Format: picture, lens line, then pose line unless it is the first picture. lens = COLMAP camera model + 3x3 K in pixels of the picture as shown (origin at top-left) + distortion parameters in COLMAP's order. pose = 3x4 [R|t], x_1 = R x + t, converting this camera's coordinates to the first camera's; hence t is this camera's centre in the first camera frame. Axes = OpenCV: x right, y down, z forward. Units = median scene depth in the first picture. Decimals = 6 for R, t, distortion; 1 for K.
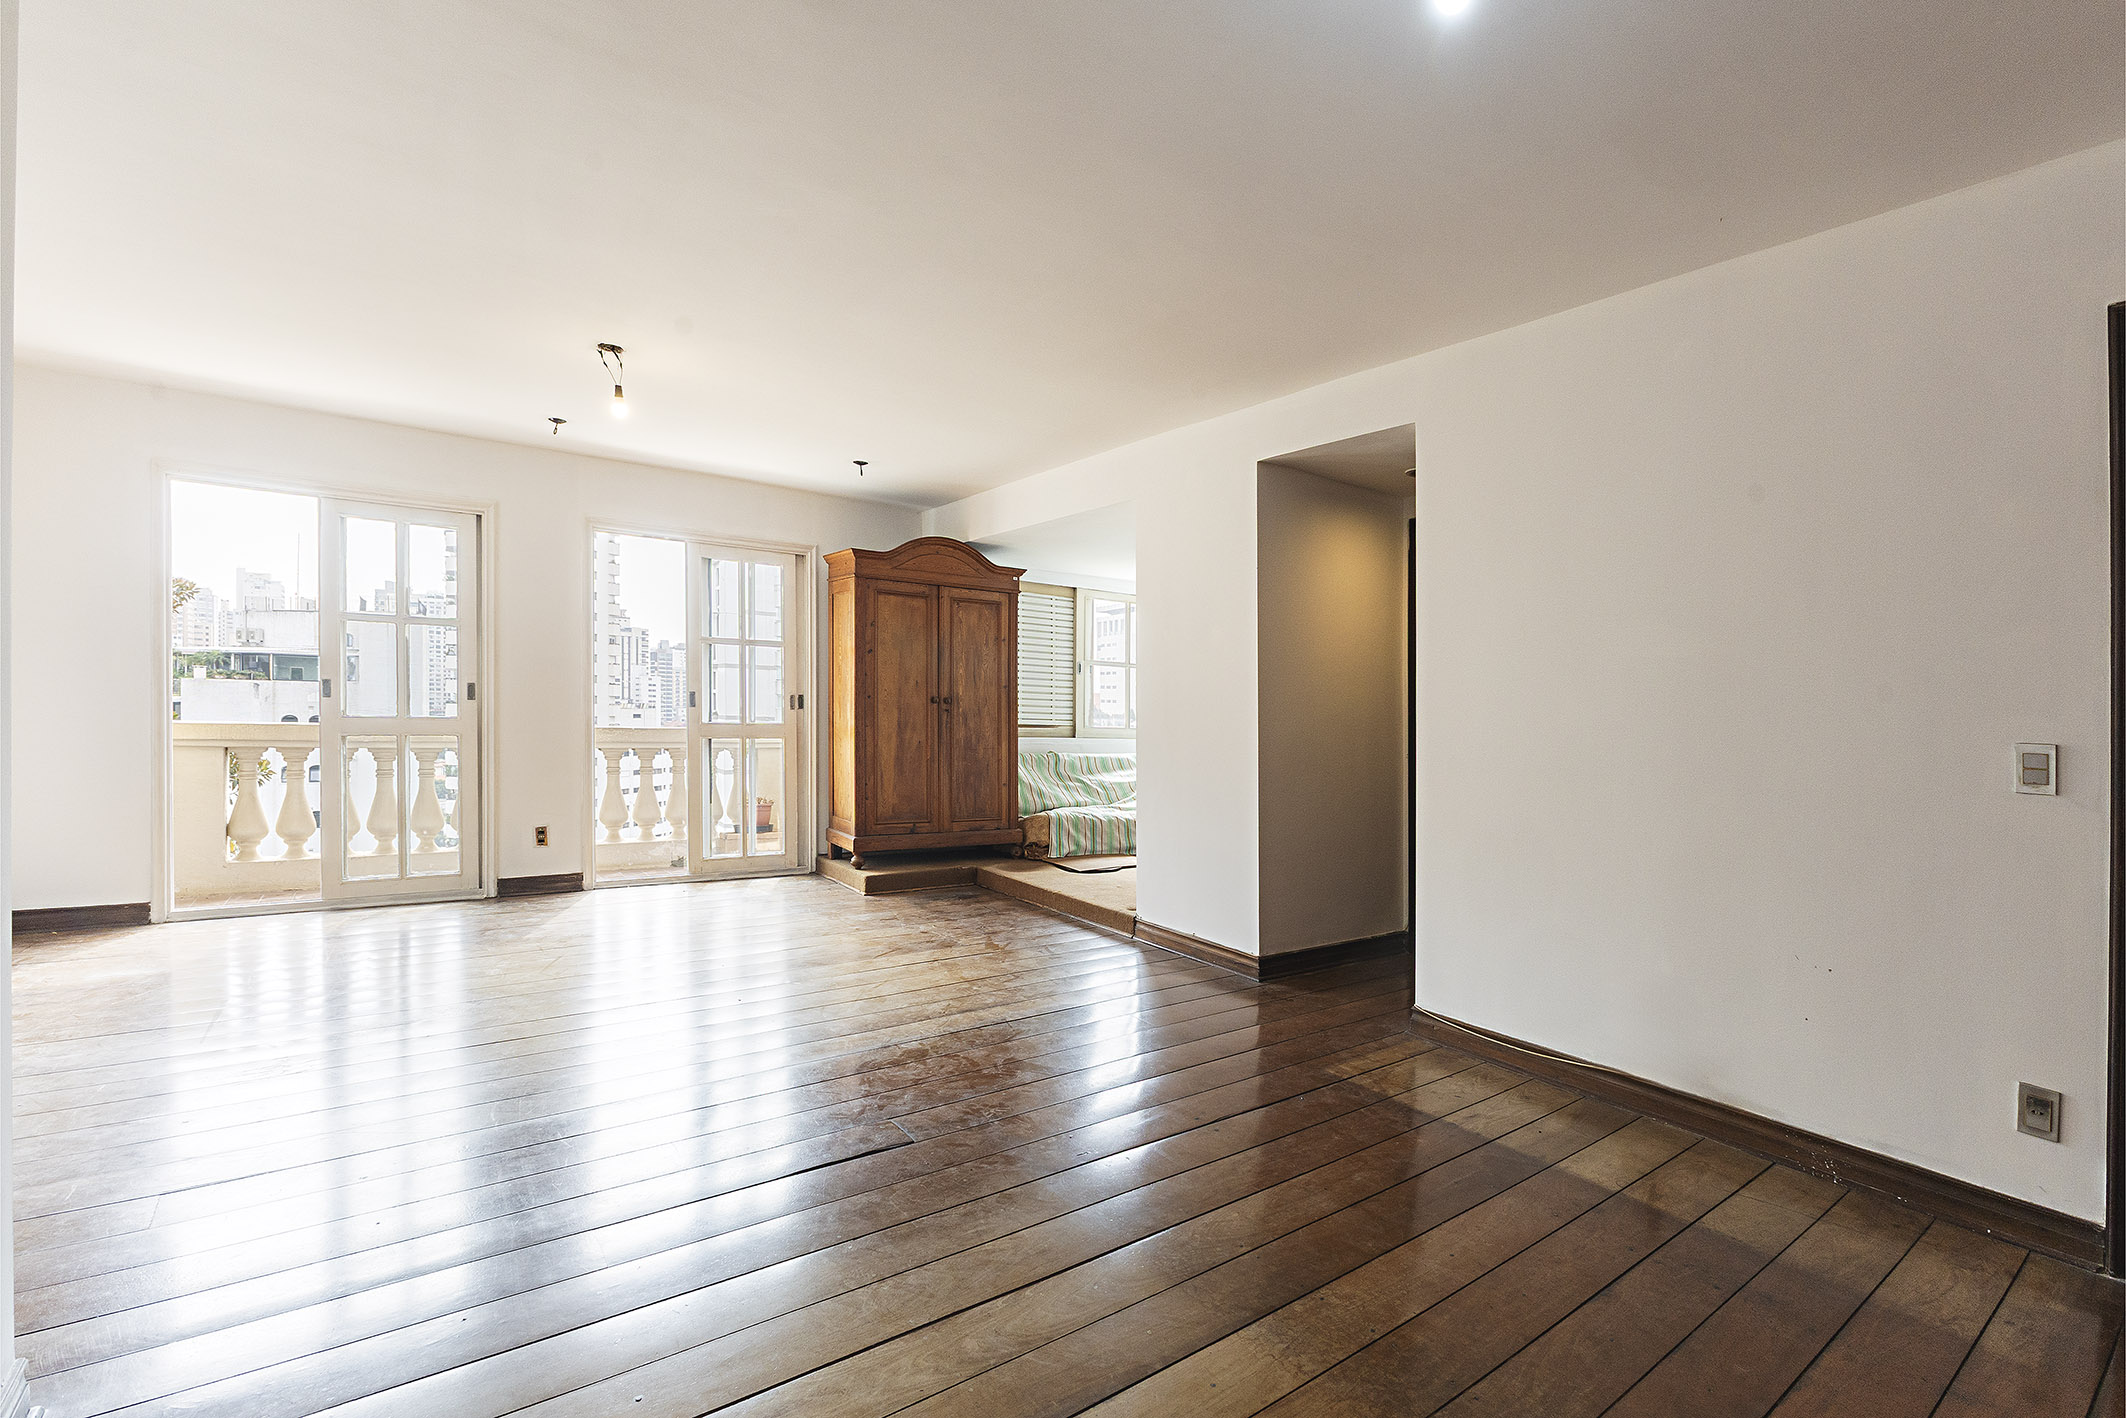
lens RADIAL K [[1086.6, 0, 981.0], [0, 1086.6, 779.9], [0, 0, 1]] dist [-0.000671, 0.000561]
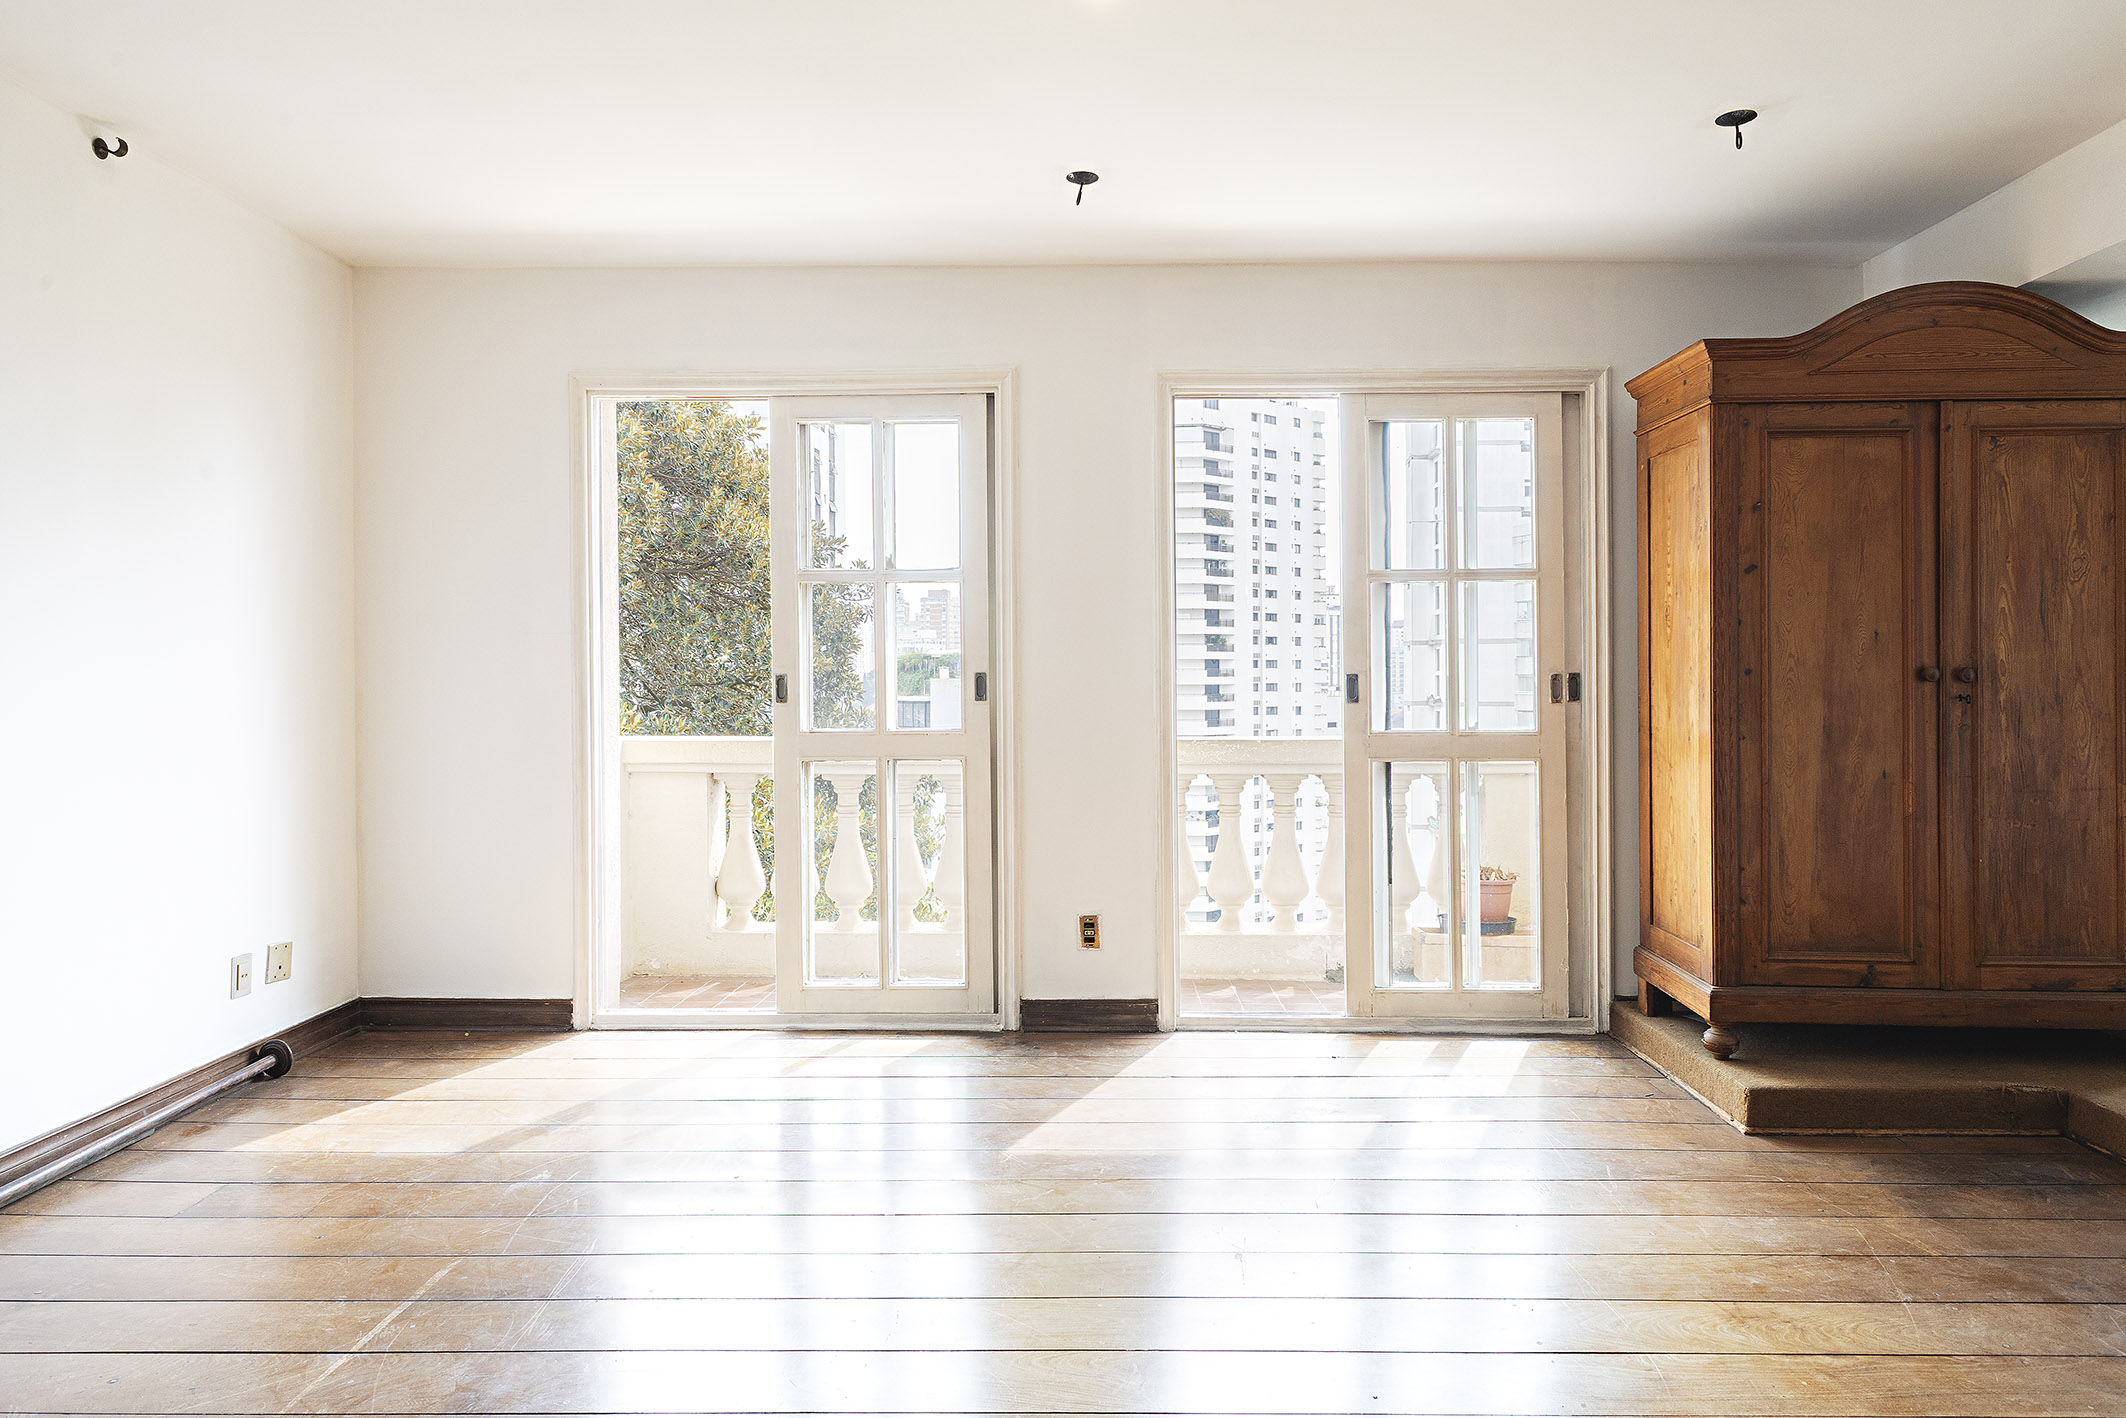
lens RADIAL K [[1250.7, 0, 981.6], [0, 1250.7, 721.9], [0, 0, 1]] dist [0.014589, -0.005478]
pose [[0.831552, -0.013331, -0.555287, -0.076484], [-0.011277, 0.999101, -0.040874, -0.031009], [0.555333, 0.040250, 0.830654, 0.392320]]
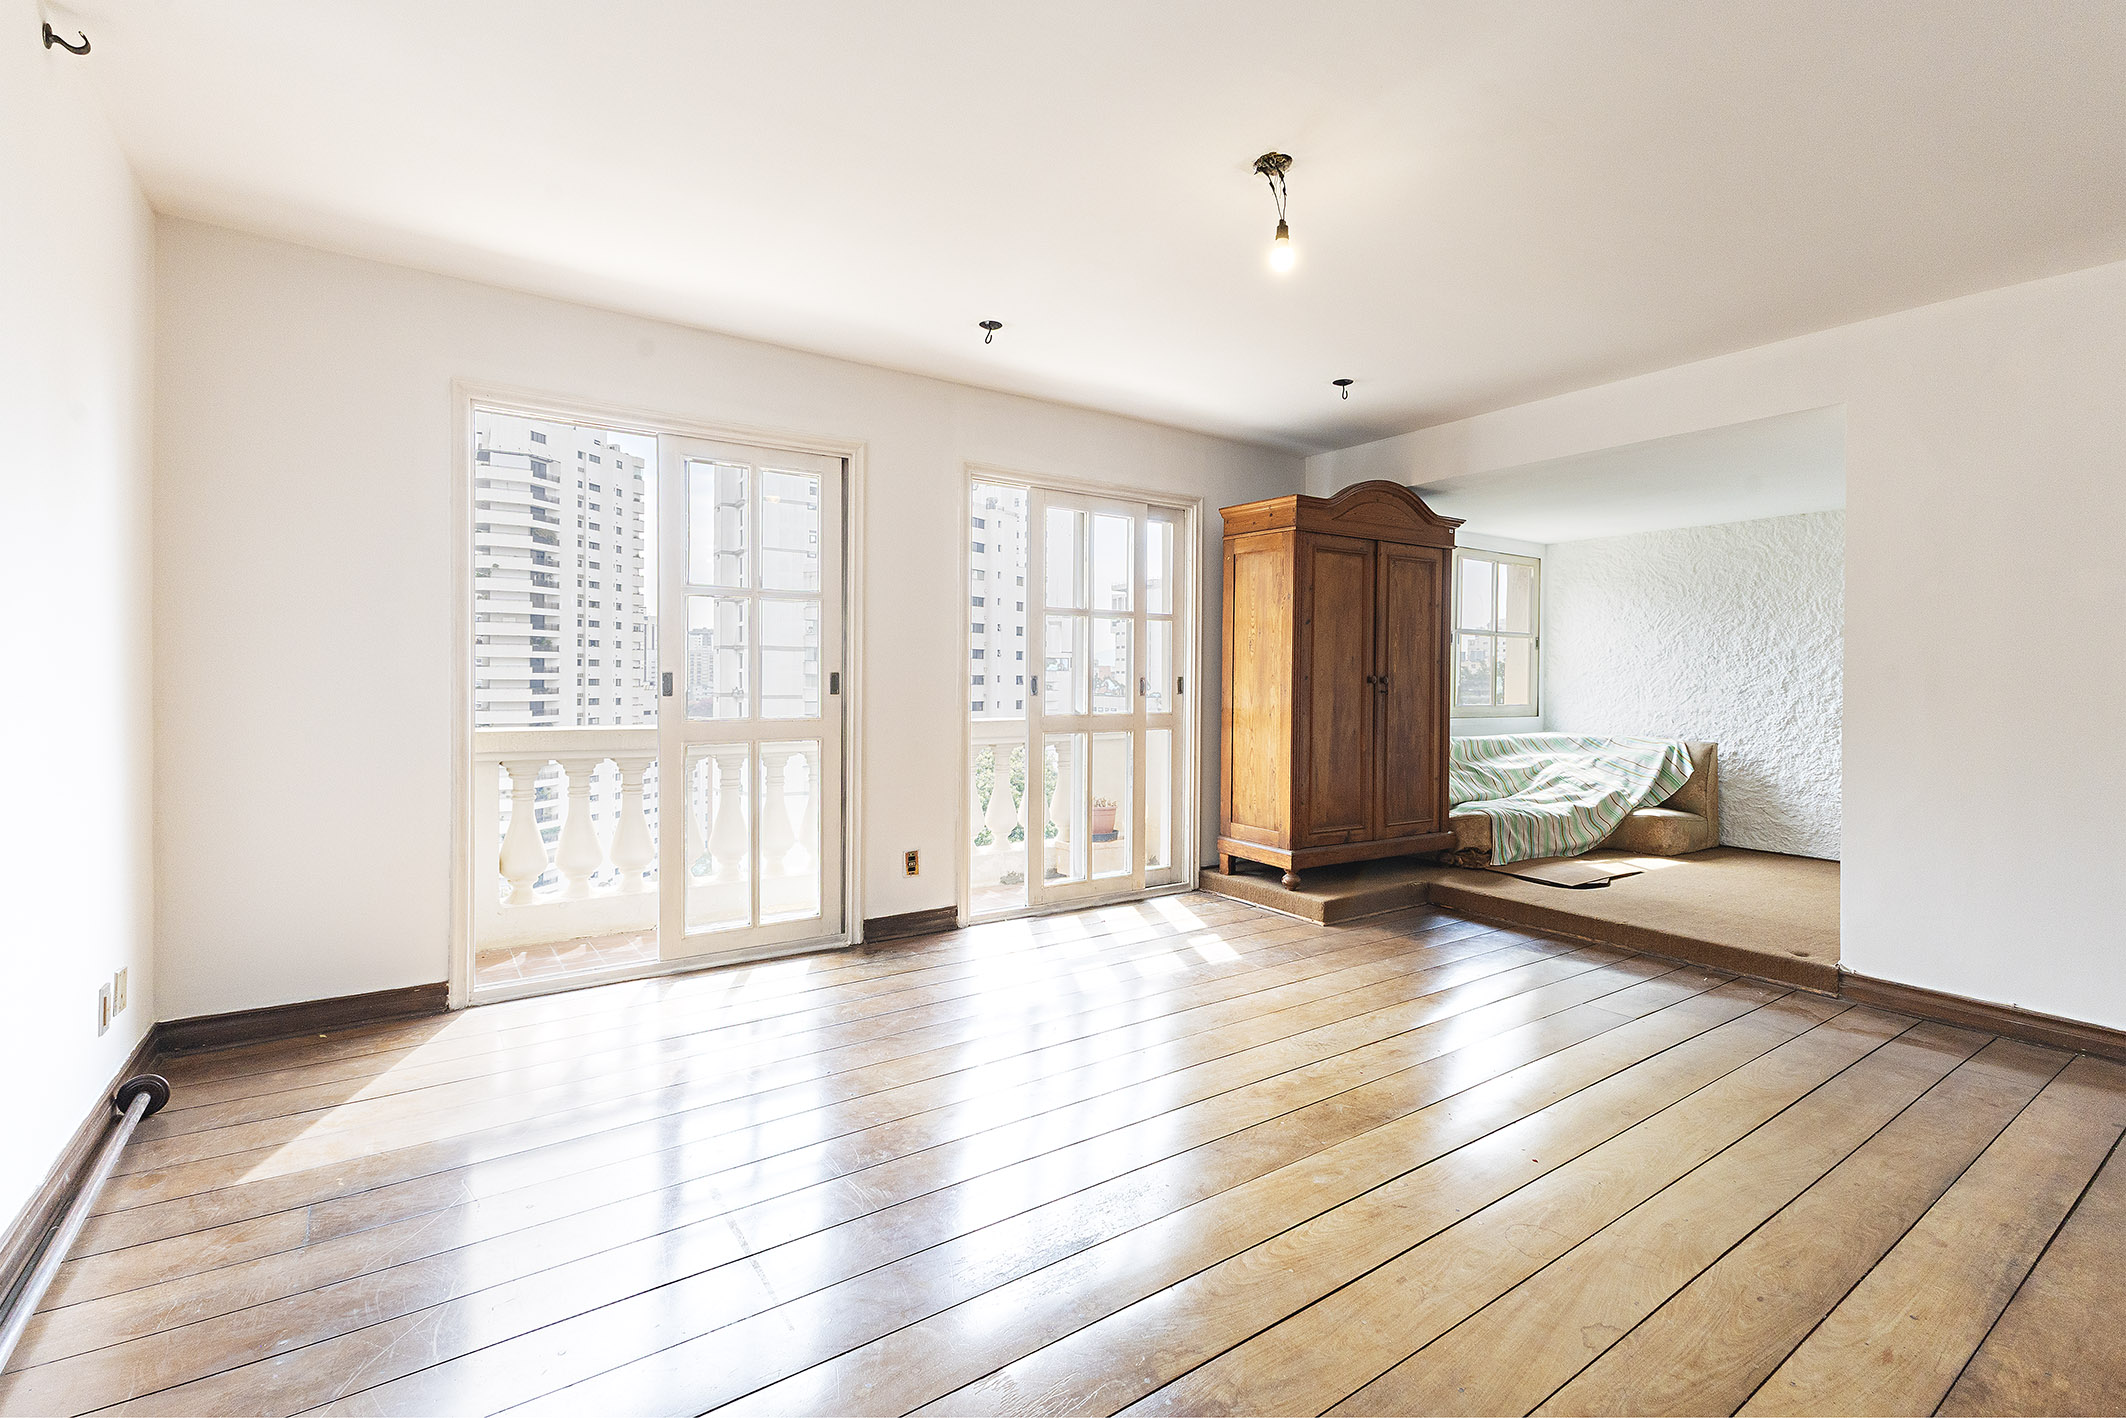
lens RADIAL K [[981.2, 0, 1011.4], [0, 981.2, 720.8], [0, 0, 1]] dist [0.013402, -0.000397]
pose [[0.999125, -0.025089, 0.033453, -0.339889], [0.025933, 0.999350, -0.025035, -0.030990], [-0.032803, 0.025881, 0.999127, 0.267559]]
